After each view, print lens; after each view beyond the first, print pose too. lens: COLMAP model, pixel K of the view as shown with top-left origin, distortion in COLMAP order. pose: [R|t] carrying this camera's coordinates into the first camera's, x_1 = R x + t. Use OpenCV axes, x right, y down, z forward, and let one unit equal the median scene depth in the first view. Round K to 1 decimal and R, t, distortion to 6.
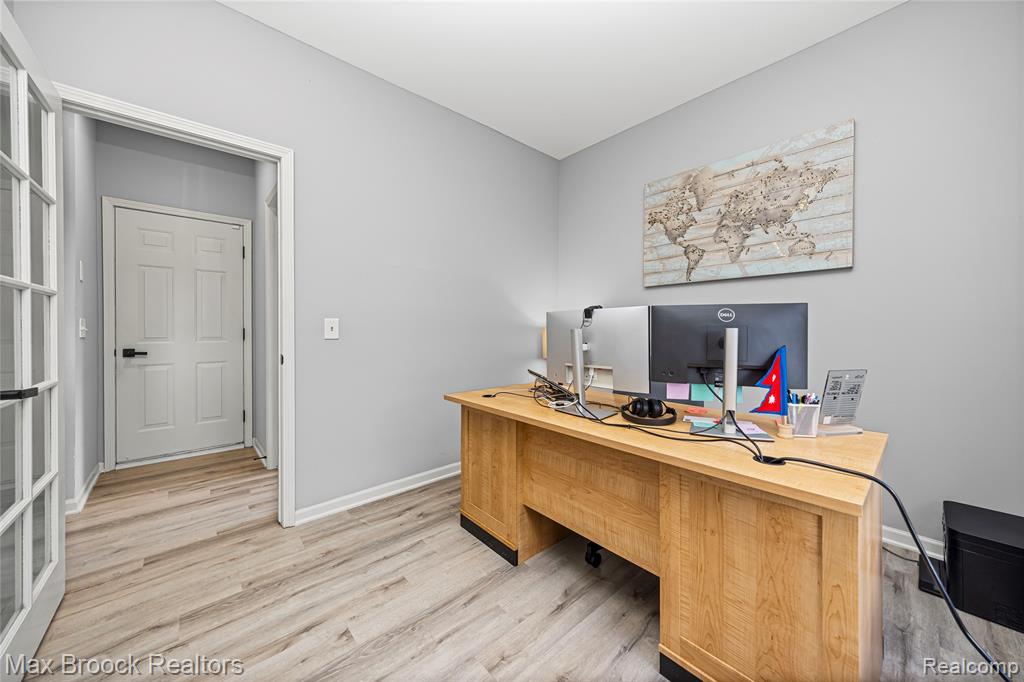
lens RADIAL K [[361.3, 0, 511.6], [0, 361.3, 335.3], [0, 0, 1]] dist [0.000719, 0.000012]
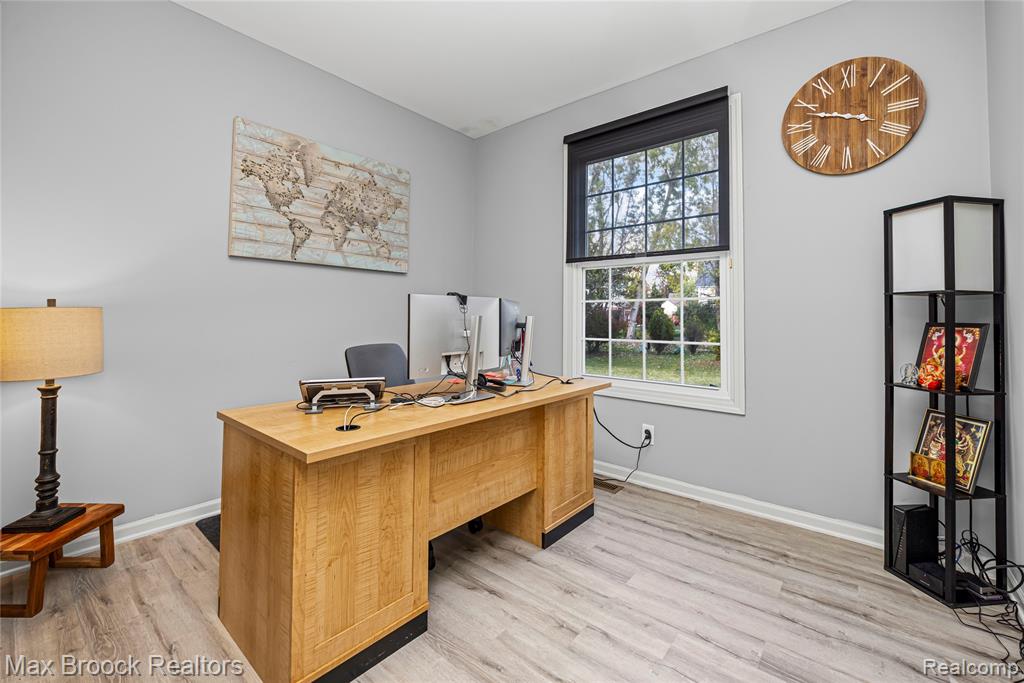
lens RADIAL K [[429.3, 0, 507.8], [0, 429.3, 307.9], [0, 0, 1]] dist [-0.001536, -0.000205]
pose [[-0.141175, 0.021029, 0.989761, -0.664586], [0.005339, 0.999776, -0.020481, -0.011111], [-0.989970, 0.002393, -0.141256, 0.694270]]
